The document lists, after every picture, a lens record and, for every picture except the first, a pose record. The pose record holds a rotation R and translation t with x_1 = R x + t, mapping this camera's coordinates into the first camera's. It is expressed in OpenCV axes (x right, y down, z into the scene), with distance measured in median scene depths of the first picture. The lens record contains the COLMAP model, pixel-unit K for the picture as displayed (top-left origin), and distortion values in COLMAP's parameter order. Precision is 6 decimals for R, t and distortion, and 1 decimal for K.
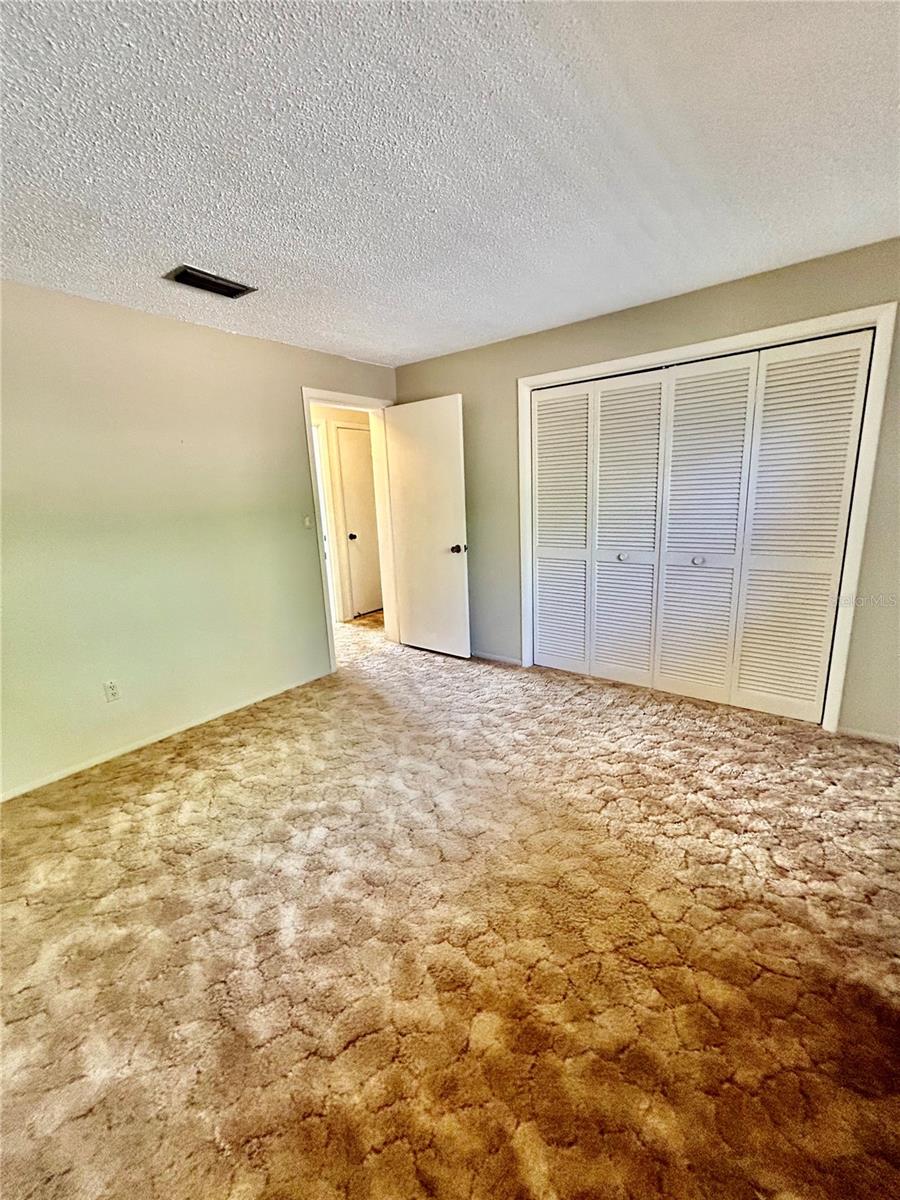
lens RADIAL K [[487.4, 0, 454.5], [0, 487.4, 600.7], [0, 0, 1]] dist [-0.002288, 0.001170]
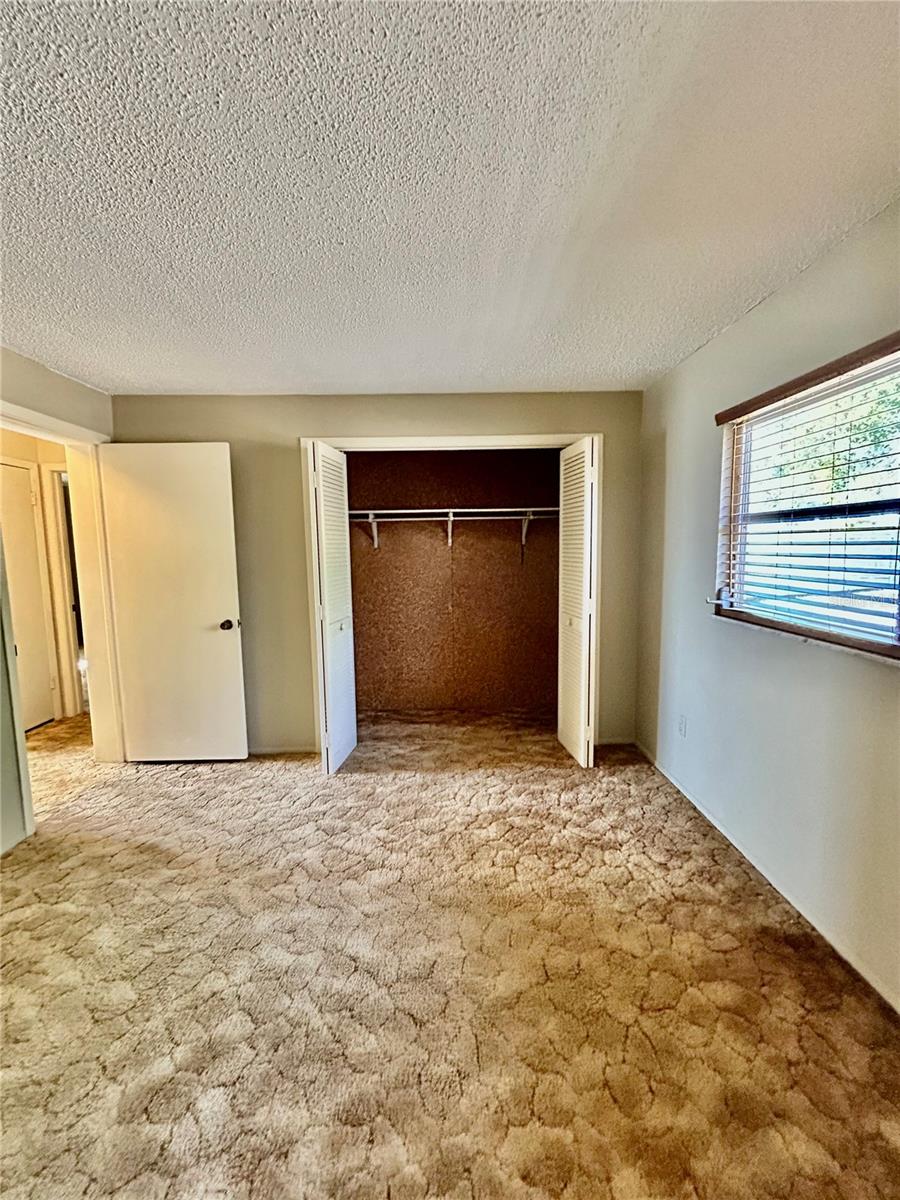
lens RADIAL K [[487.4, 0, 451.6], [0, 487.4, 596.3], [0, 0, 1]] dist [-0.002288, 0.001170]
pose [[0.768634, -0.032154, 0.638880, -0.377297], [0.124771, 0.987089, -0.100433, -0.041644], [-0.627402, 0.156910, 0.762722, 0.231700]]
